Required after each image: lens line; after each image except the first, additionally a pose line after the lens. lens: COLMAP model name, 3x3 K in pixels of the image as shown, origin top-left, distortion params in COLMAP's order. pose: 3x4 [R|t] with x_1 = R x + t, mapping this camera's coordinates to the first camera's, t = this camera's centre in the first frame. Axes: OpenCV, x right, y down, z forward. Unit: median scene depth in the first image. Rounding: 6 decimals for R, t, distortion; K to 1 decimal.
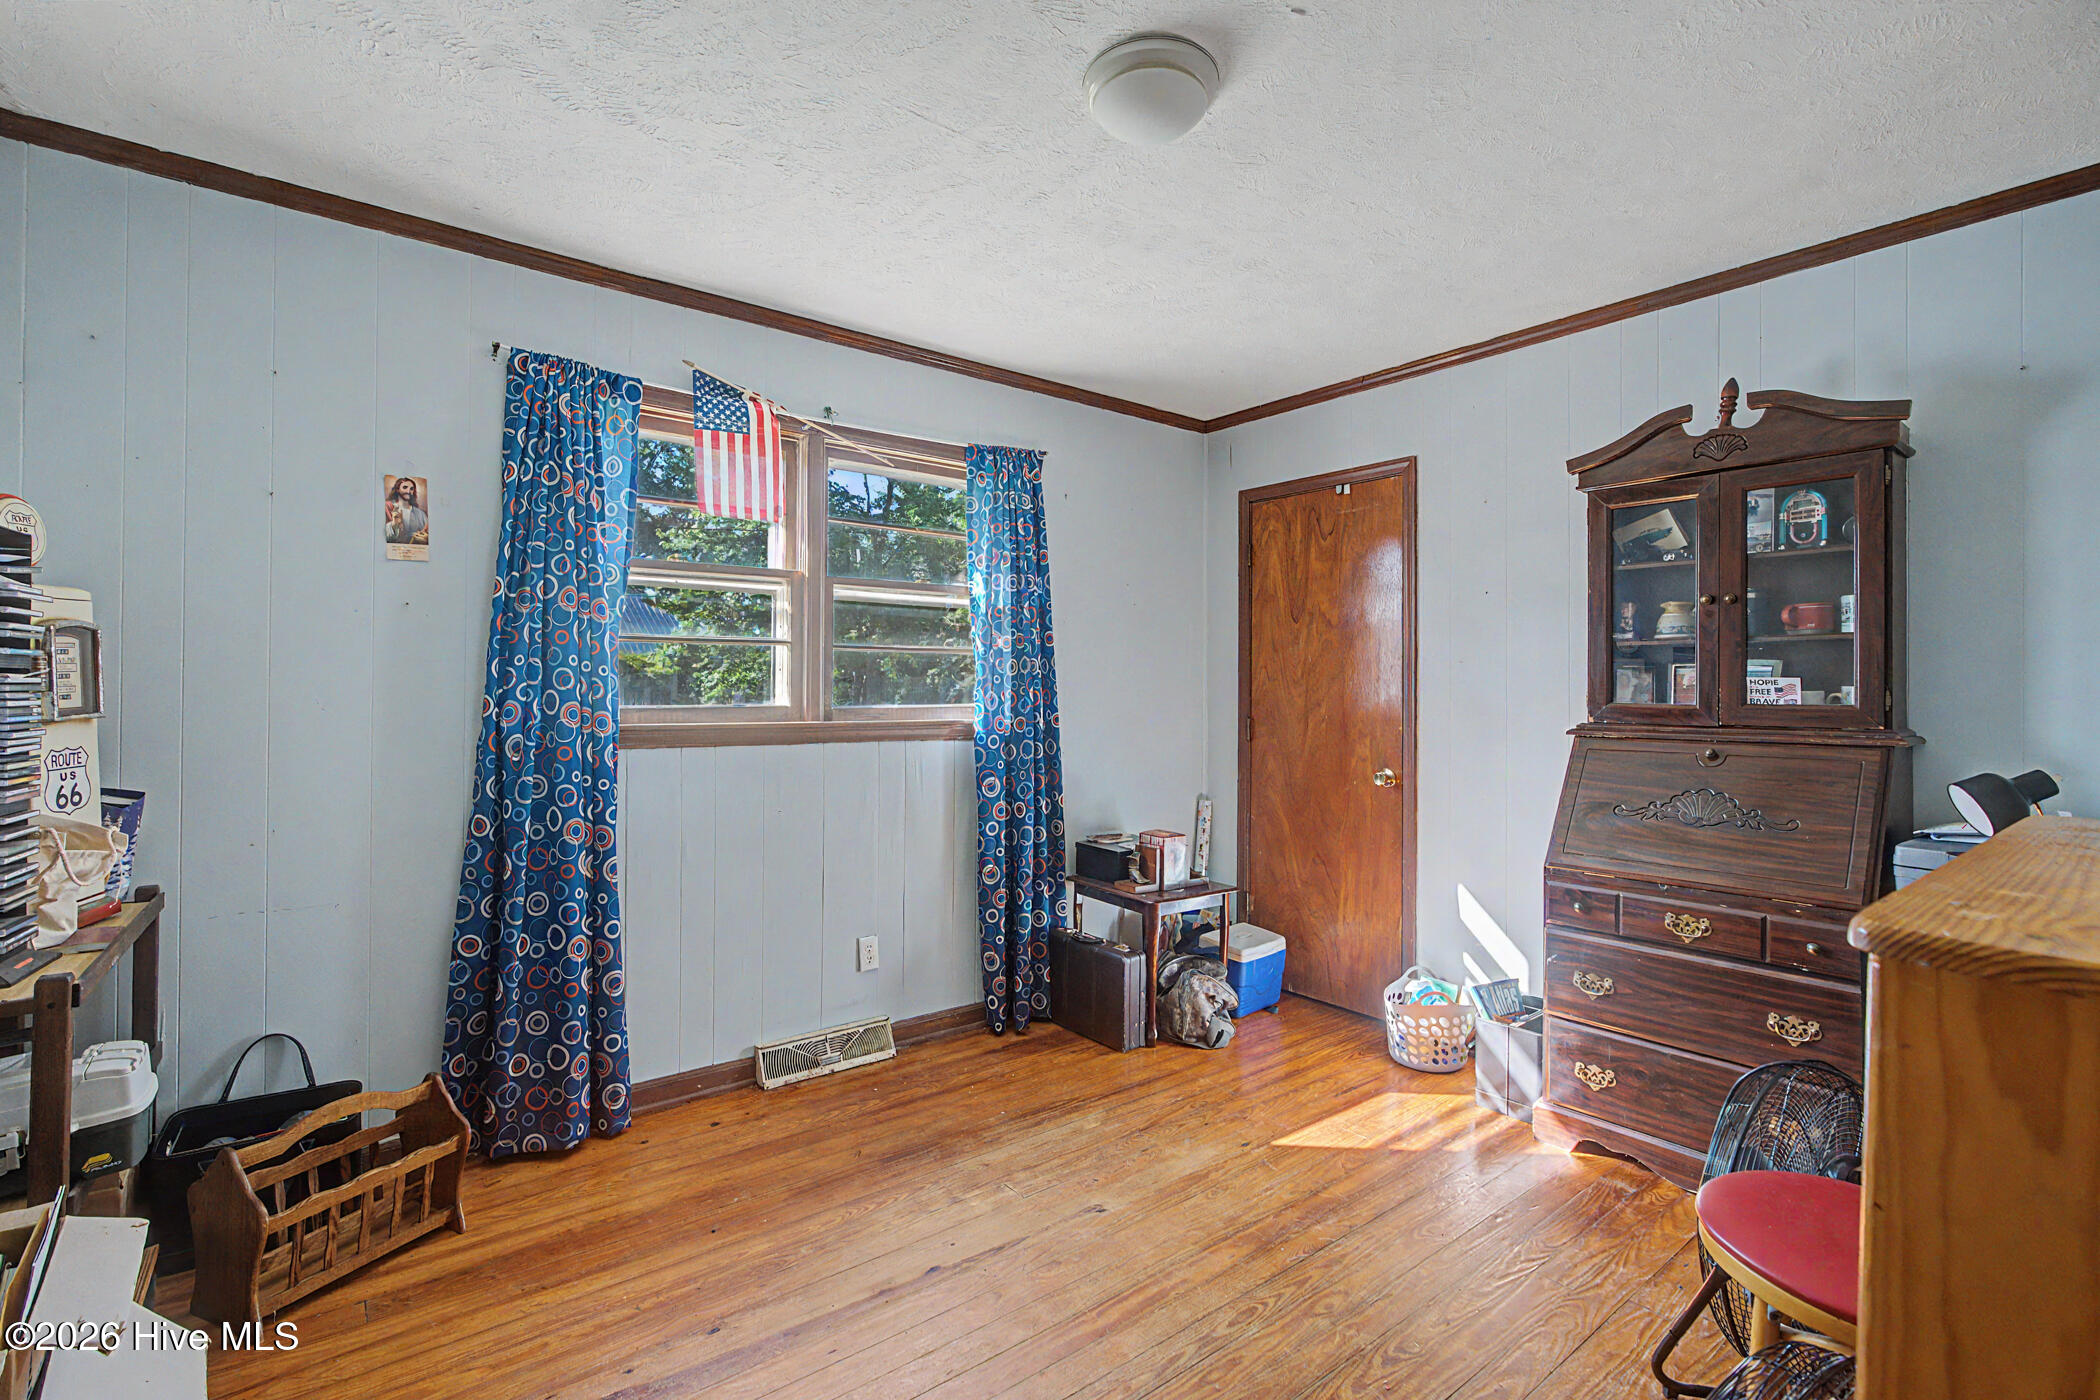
lens RADIAL K [[957.3, 0, 1052.9], [0, 957.3, 692.3], [0, 0, 1]] dist [-0.010800, 0.004384]
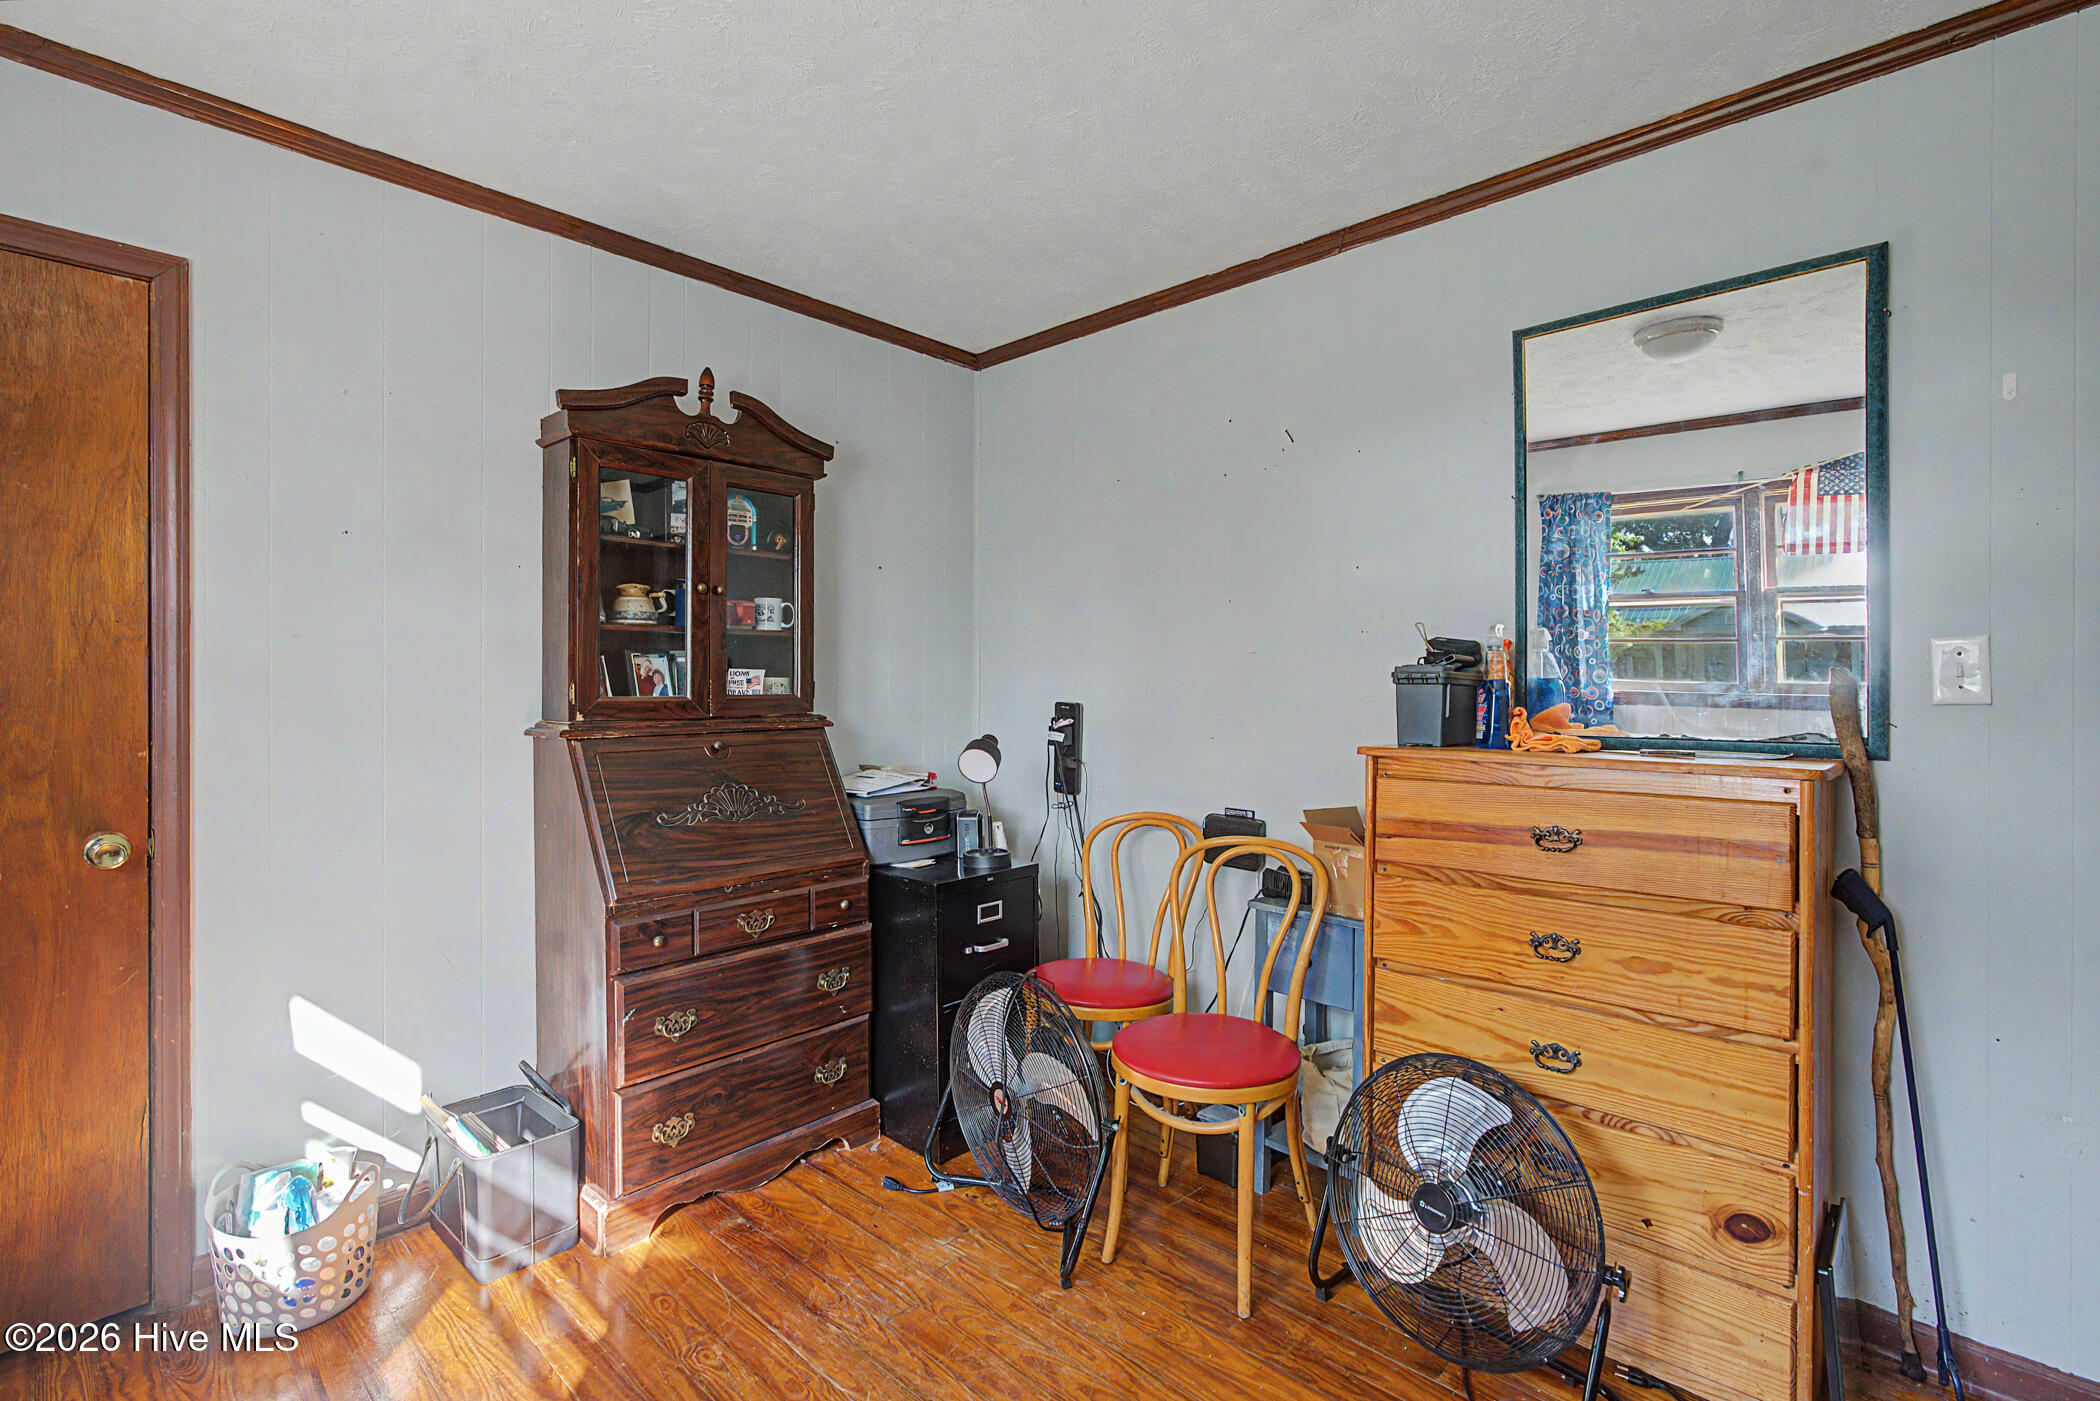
lens RADIAL K [[957.3, 0, 1054.9], [0, 957.3, 693.1], [0, 0, 1]] dist [-0.010800, 0.004384]
pose [[-0.152950, -0.021910, 0.987991, -0.331448], [0.001288, 0.999749, 0.022370, -0.011857], [-0.988233, 0.004694, -0.152883, 0.791719]]
